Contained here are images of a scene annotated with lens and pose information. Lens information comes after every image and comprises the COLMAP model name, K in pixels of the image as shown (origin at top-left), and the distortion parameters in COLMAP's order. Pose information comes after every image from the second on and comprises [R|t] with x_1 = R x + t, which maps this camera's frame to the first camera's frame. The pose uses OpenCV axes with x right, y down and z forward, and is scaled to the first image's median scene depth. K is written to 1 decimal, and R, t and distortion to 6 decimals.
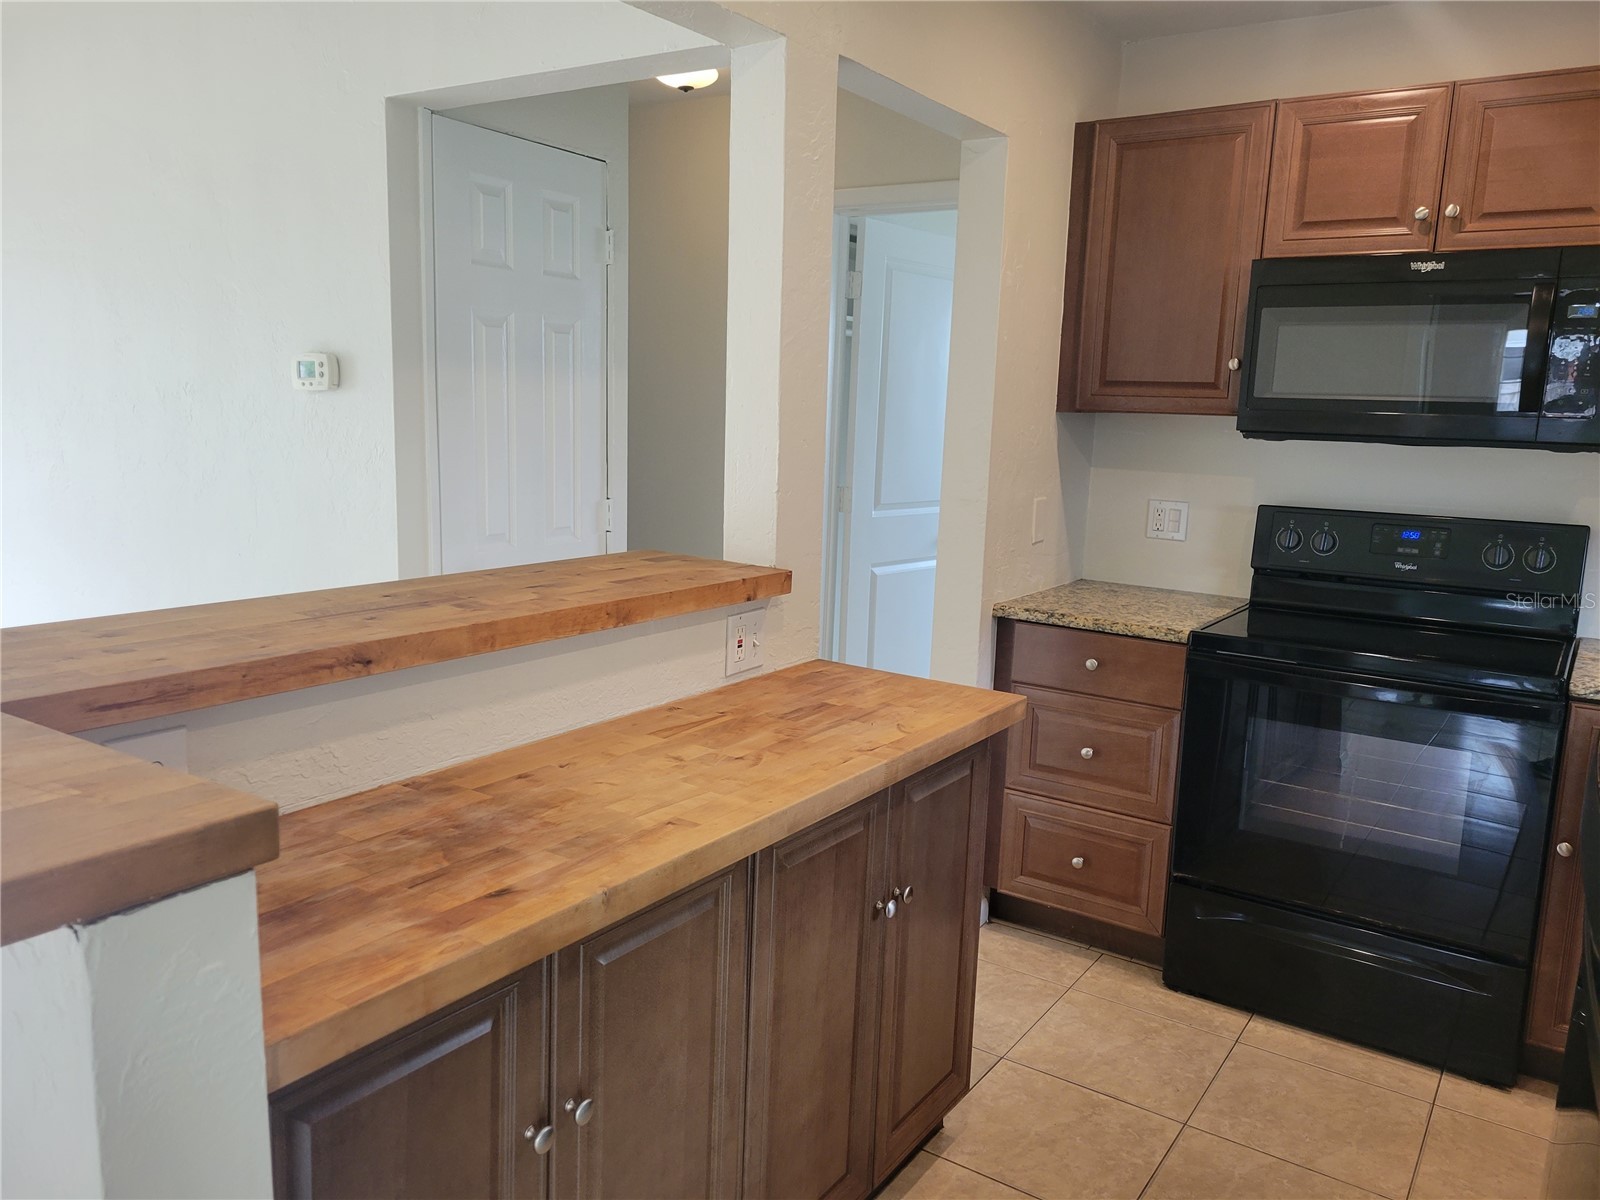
lens RADIAL K [[1203.1, 0, 794.8], [0, 1203.1, 611.2], [0, 0, 1]] dist [0.056919, -0.028002]
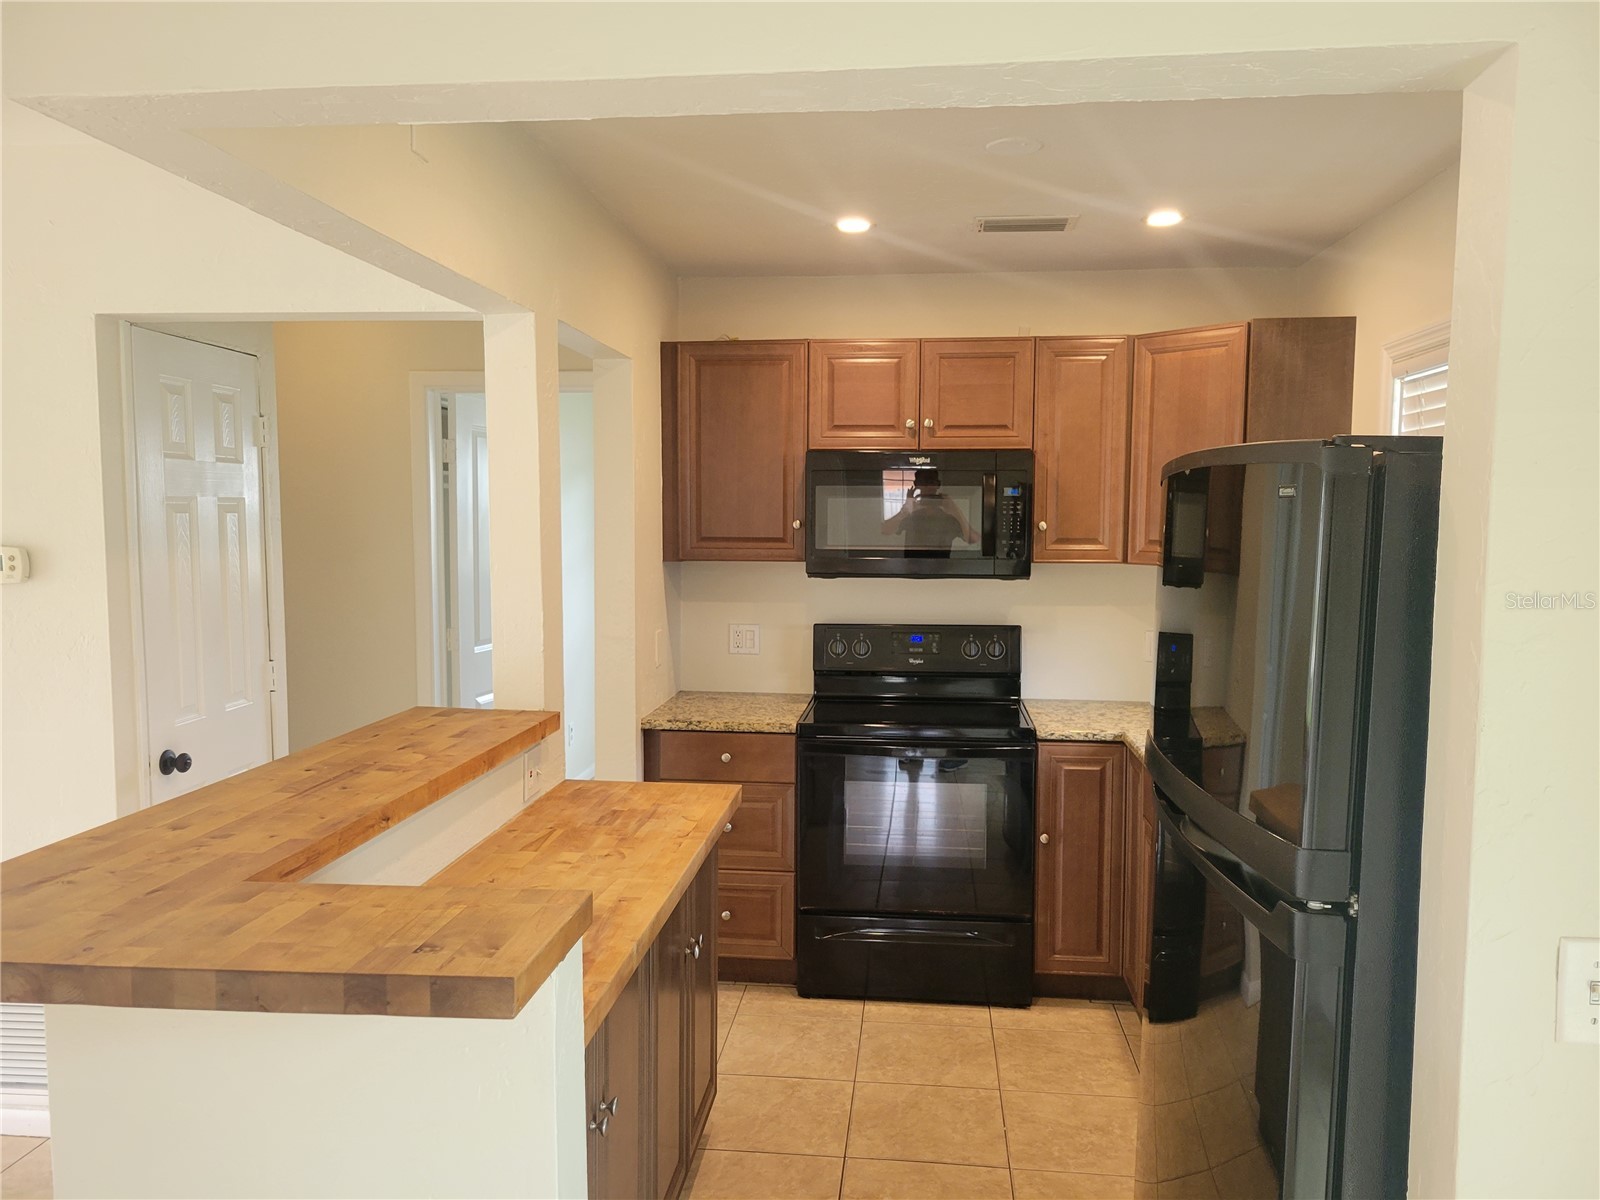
lens RADIAL K [[1201.6, 0, 794.3], [0, 1201.6, 633.9], [0, 0, 1]] dist [0.055865, -0.047148]
pose [[0.885818, -0.076761, 0.457639, -0.274409], [0.106754, 0.993481, -0.039997, -0.028869], [-0.451585, 0.084285, 0.888238, -0.189934]]
